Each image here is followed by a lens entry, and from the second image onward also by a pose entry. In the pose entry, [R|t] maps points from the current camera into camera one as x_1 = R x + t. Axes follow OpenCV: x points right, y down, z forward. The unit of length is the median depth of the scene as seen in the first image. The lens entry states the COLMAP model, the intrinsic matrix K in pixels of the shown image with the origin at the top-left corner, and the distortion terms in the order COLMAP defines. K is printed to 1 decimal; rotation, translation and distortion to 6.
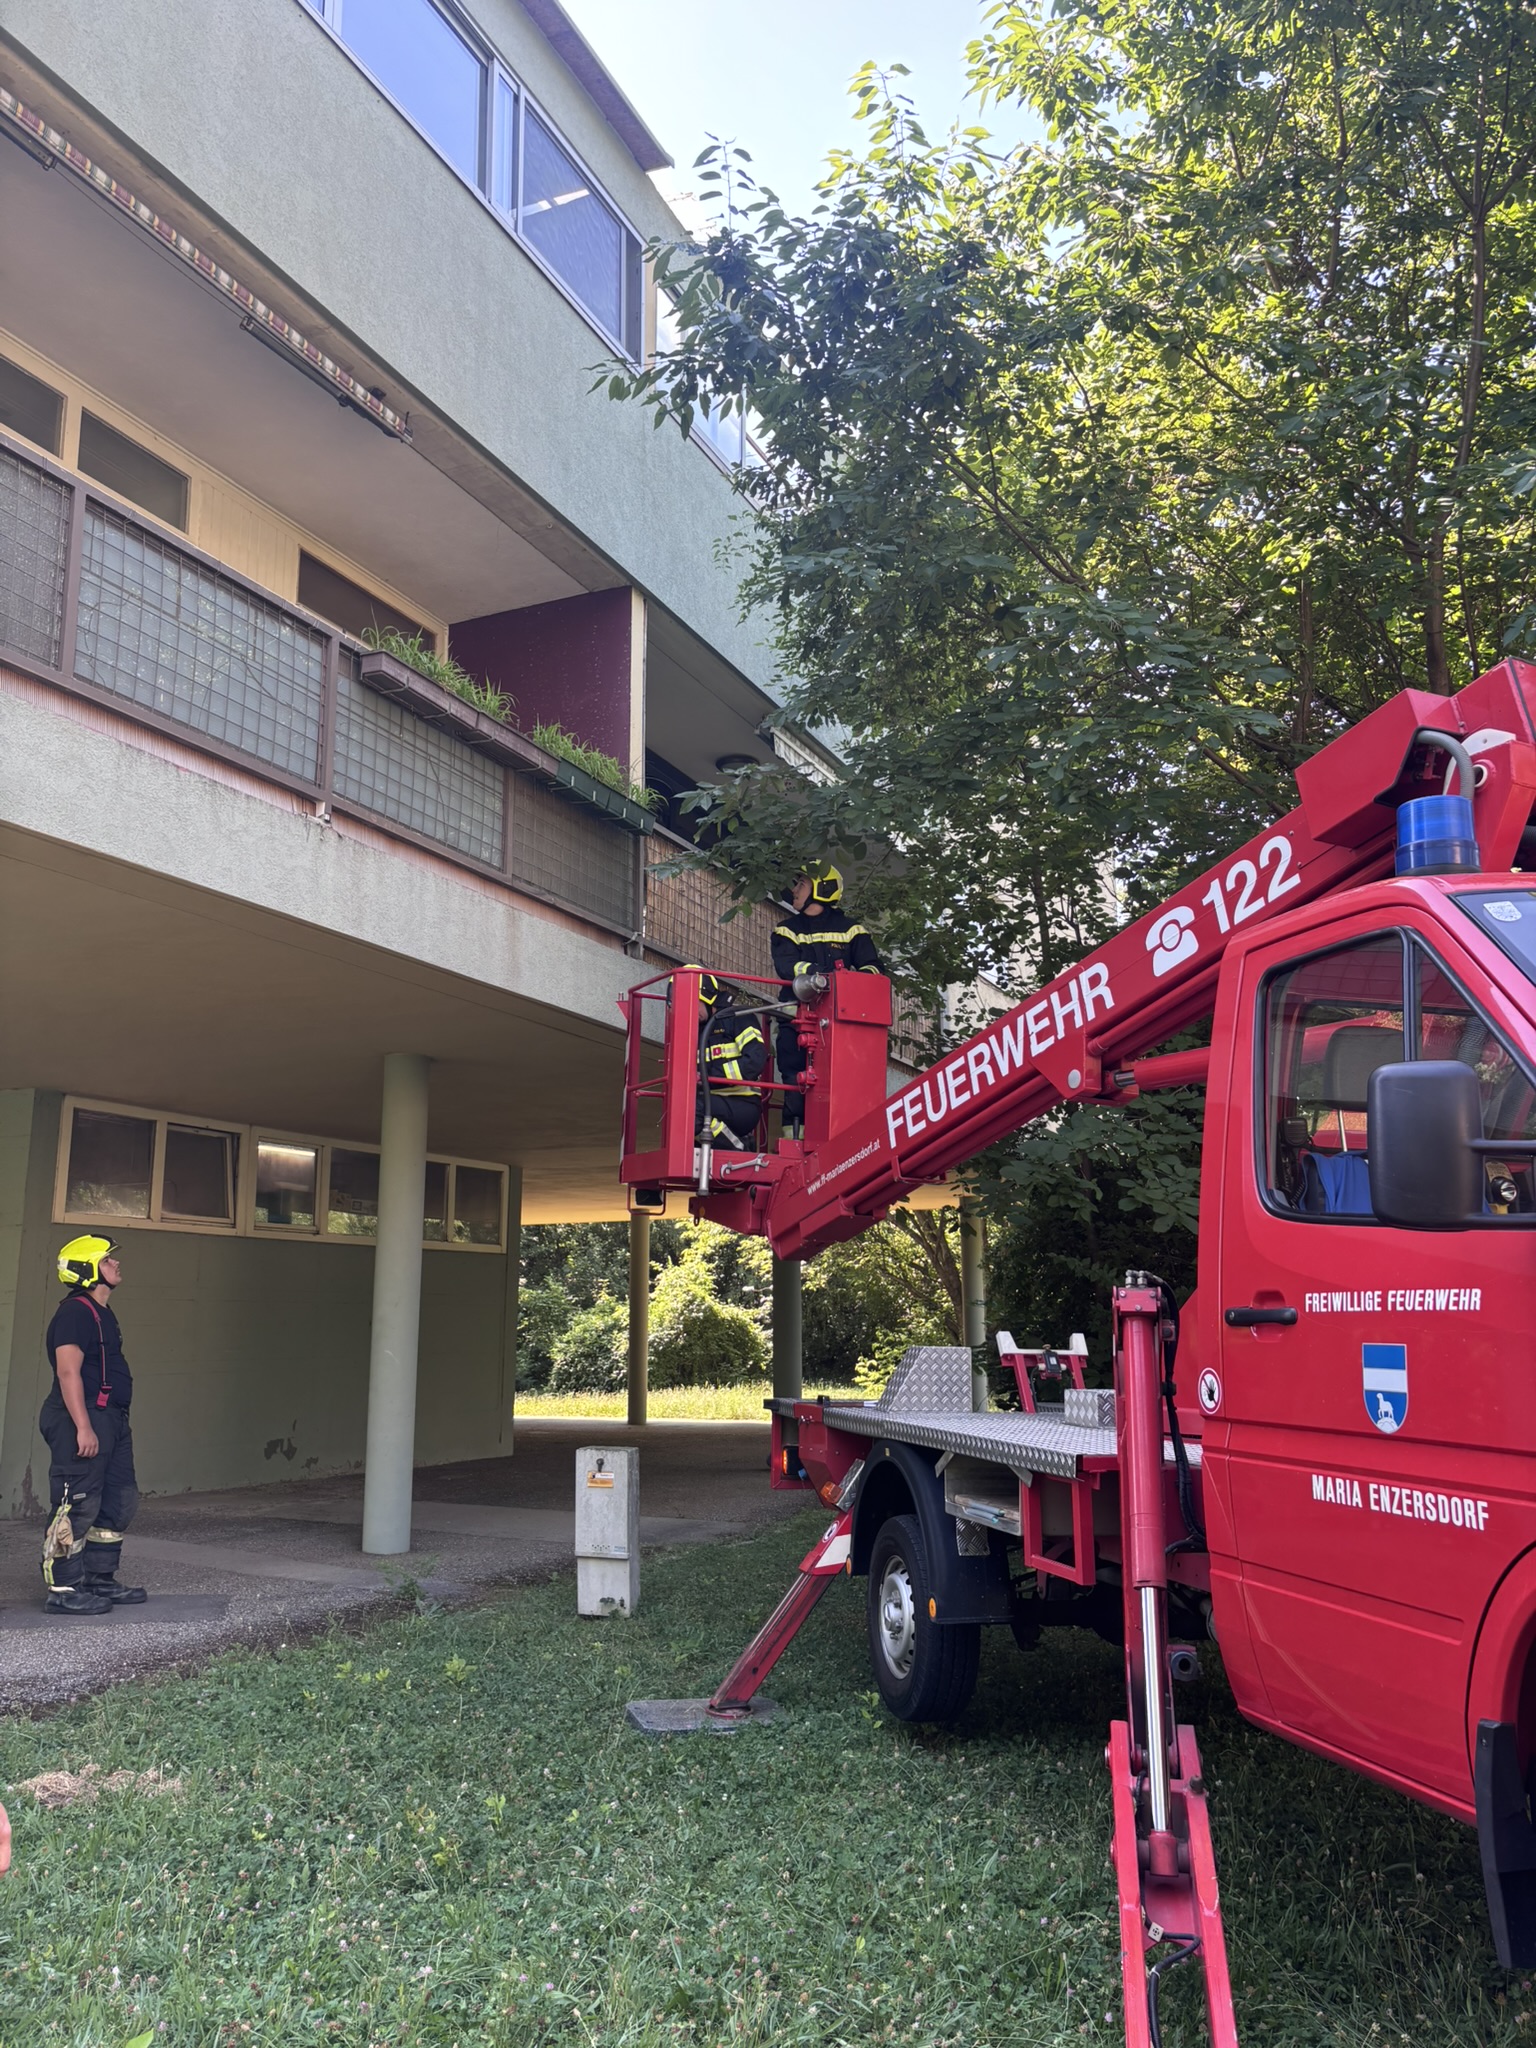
lens RADIAL K [[1648.9, 0, 864.1], [0, 1648.9, 1025.4], [0, 0, 1]] dist [-0.003979, 0.003316]
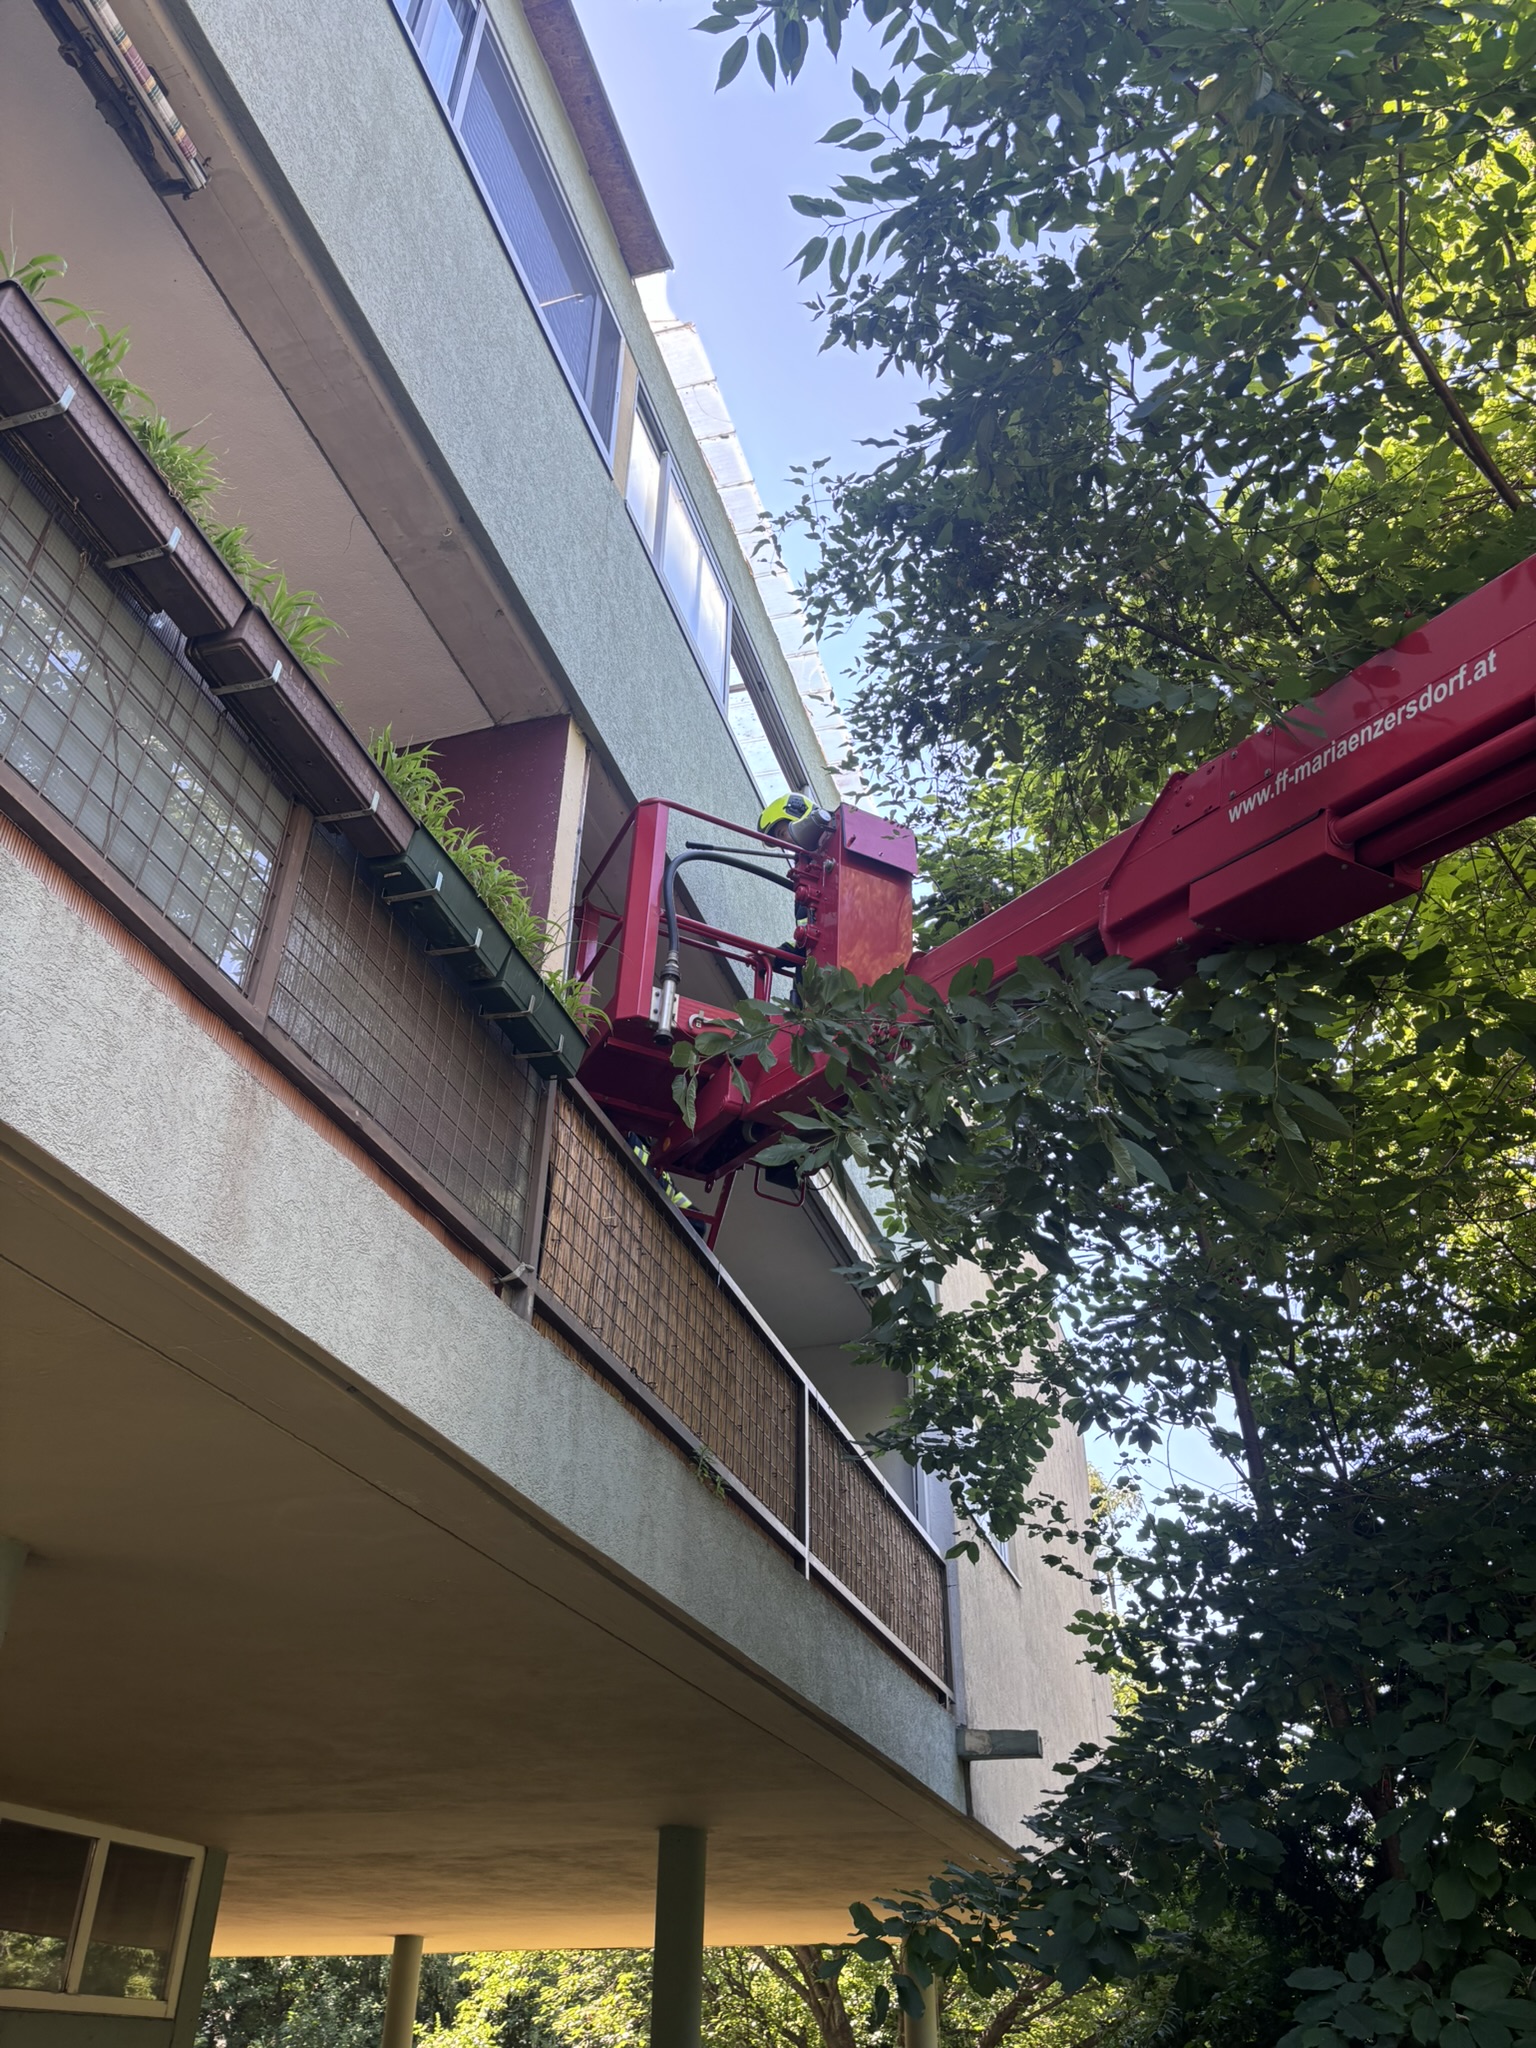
lens RADIAL K [[1648.9, 0, 864.1], [0, 1648.9, 1025.4], [0, 0, 1]] dist [-0.003979, 0.003316]
pose [[0.993548, 0.068645, 0.090279, -0.037455], [-0.028386, 0.921199, -0.388054, 0.025737], [-0.109803, 0.382988, 0.917204, 0.224012]]
